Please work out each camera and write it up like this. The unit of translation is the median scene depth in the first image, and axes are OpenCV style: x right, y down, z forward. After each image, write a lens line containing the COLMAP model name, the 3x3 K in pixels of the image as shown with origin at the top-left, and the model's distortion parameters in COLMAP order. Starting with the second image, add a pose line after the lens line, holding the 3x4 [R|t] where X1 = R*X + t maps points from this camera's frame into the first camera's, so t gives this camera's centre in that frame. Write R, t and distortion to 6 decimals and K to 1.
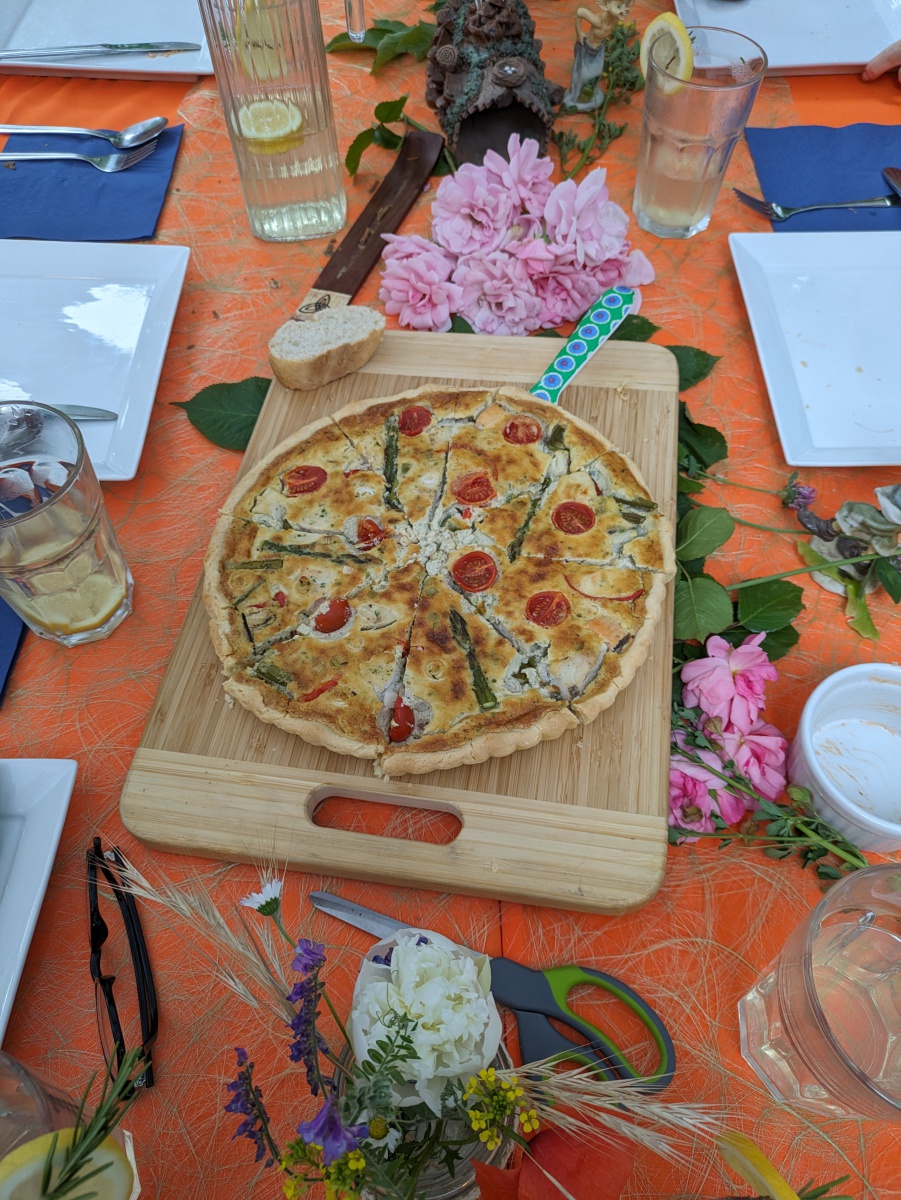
lens RADIAL K [[878.8, 0, 446.1], [0, 878.8, 587.7], [0, 0, 1]] dist [0.047238, -0.034155]
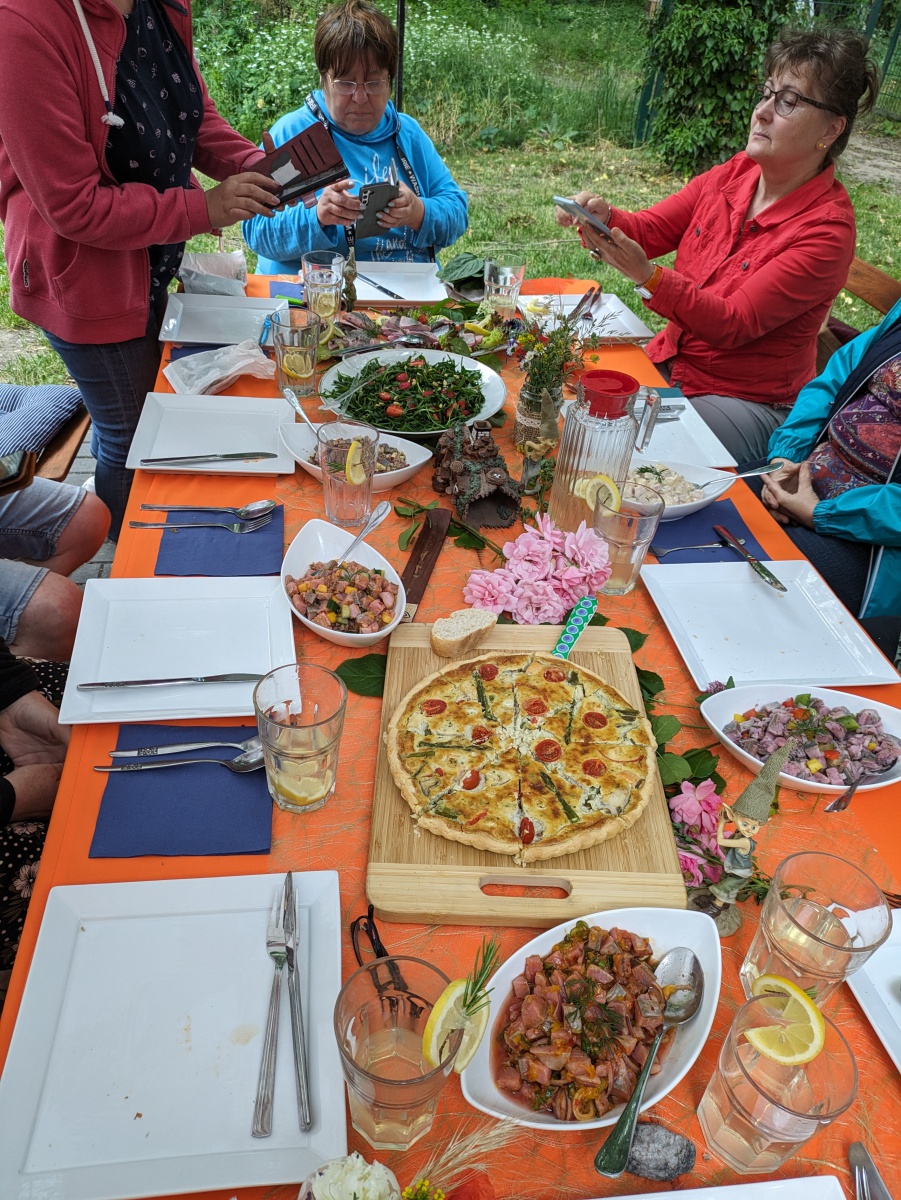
lens RADIAL K [[878.8, 0, 417.3], [0, 878.8, 612.0], [0, 0, 1]] dist [0.047238, -0.034155]
pose [[0.990428, -0.023869, 0.135954, -0.407913], [0.064239, 0.951481, -0.300928, 0.204630], [-0.122175, 0.306781, 0.943906, -0.632199]]
